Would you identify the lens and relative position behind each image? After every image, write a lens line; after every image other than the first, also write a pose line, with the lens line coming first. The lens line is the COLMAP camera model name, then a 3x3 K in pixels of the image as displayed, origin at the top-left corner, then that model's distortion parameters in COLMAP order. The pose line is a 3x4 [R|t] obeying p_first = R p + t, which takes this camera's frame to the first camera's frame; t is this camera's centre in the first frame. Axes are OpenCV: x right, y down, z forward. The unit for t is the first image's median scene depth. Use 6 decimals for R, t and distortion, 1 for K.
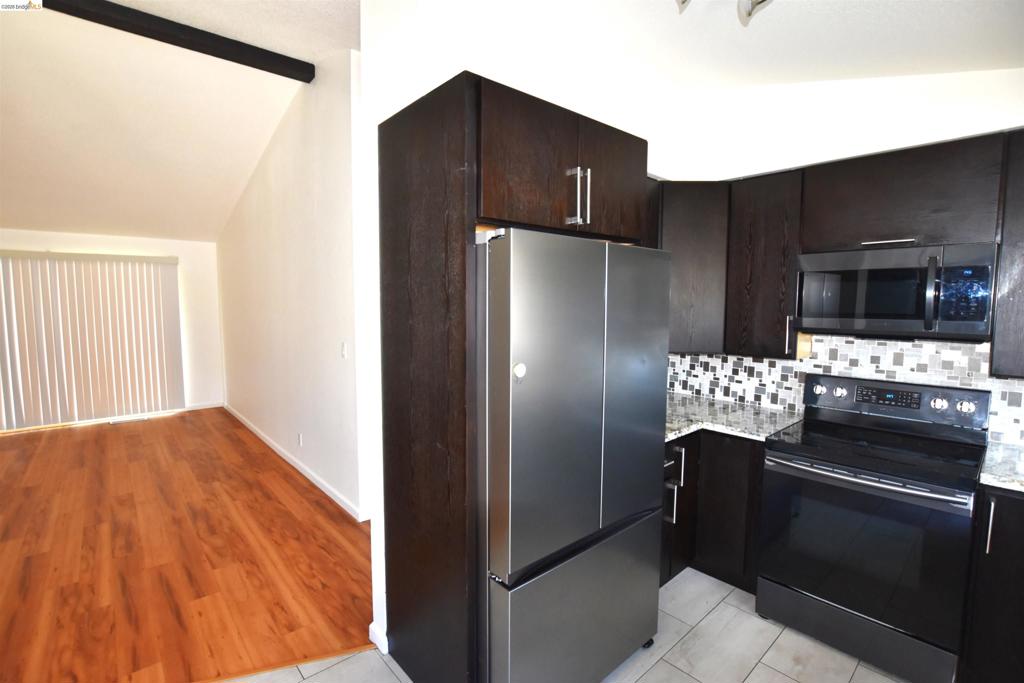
lens RADIAL K [[466.0, 0, 516.4], [0, 466.0, 341.6], [0, 0, 1]] dist [-0.027110, 0.000339]
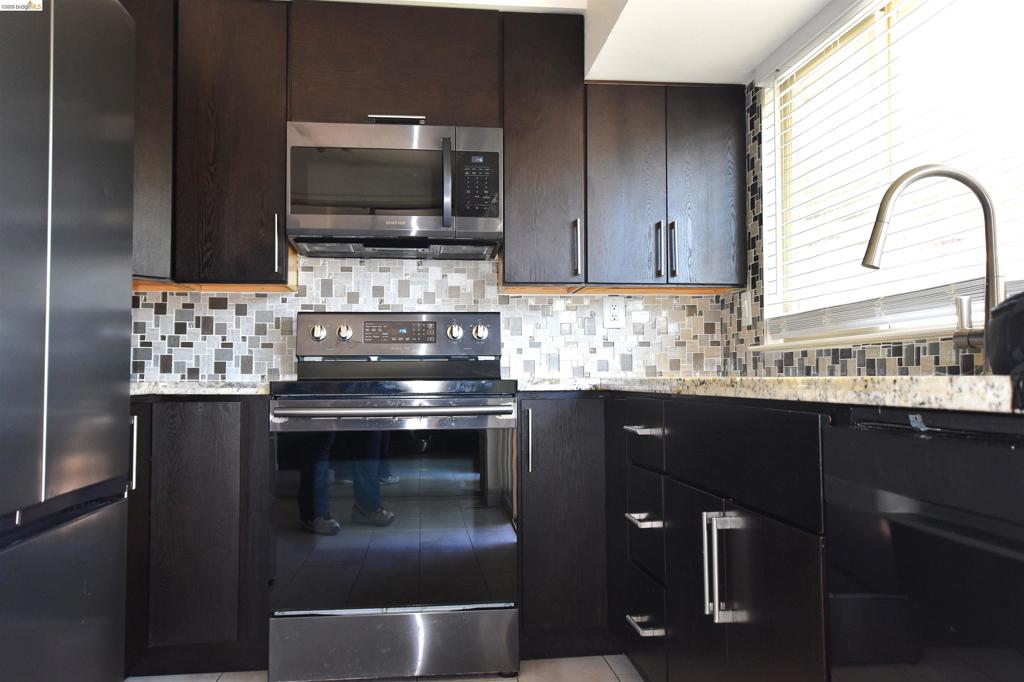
lens RADIAL K [[840.1, 0, 512.0], [0, 840.1, 341.0], [0, 0, 1]] dist [-0.018562, 0.002293]
pose [[0.580675, 0.030346, 0.813570, -0.198162], [0.070142, 0.993725, -0.087129, 0.282201], [-0.811108, 0.107659, 0.574902, 0.080781]]
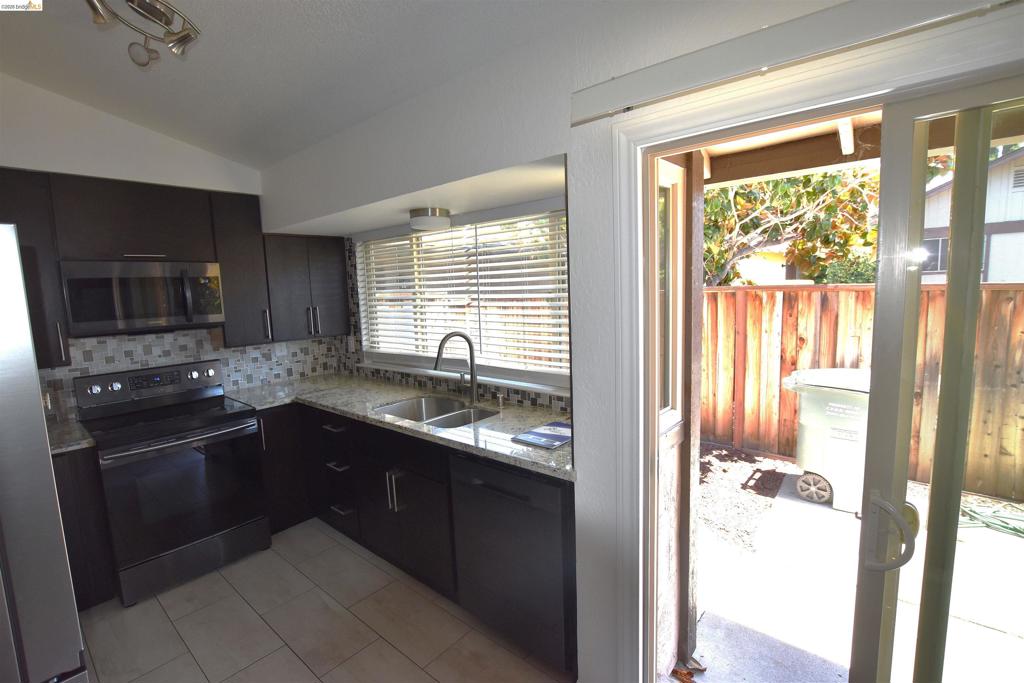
lens RADIAL K [[466.0, 0, 516.4], [0, 466.0, 341.6], [0, 0, 1]] dist [-0.027110, 0.000339]
pose [[-0.135704, -0.113415, 0.984237, -0.567578], [0.115634, 0.984824, 0.129426, -0.031429], [-0.983978, 0.131375, -0.120529, 0.181602]]
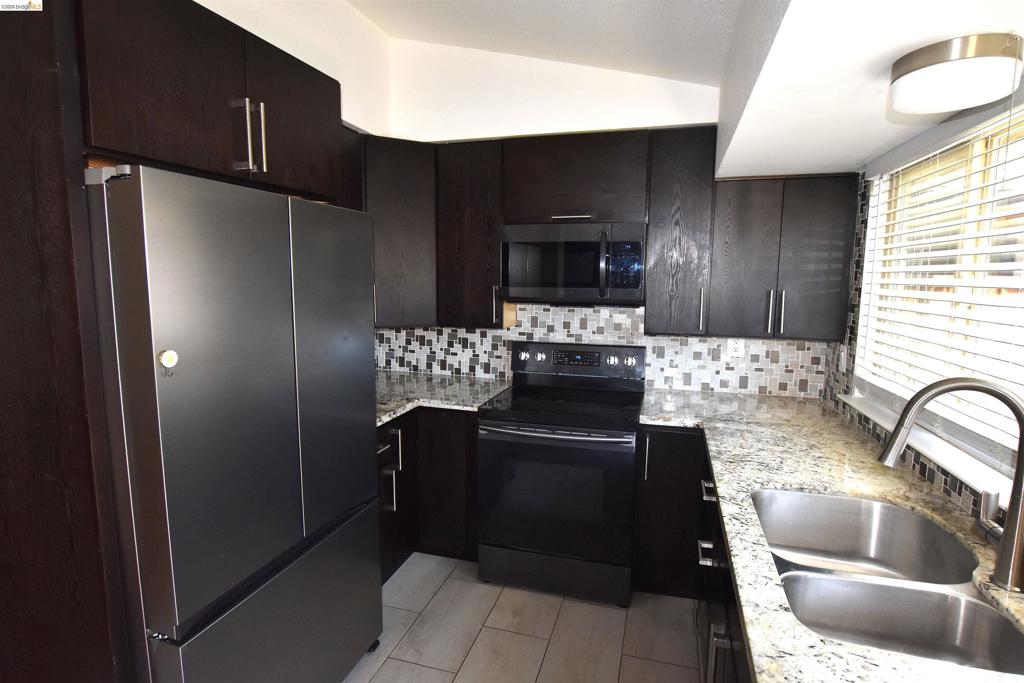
lens RADIAL K [[517.1, 0, 512.0], [0, 517.1, 341.5], [0, 0, 1]] dist [-0.032069, 0.001284]
pose [[0.854451, -0.060936, 0.515946, 0.032228], [0.036793, 0.997702, 0.056901, 0.003867], [-0.518228, -0.029636, 0.854729, 0.006932]]
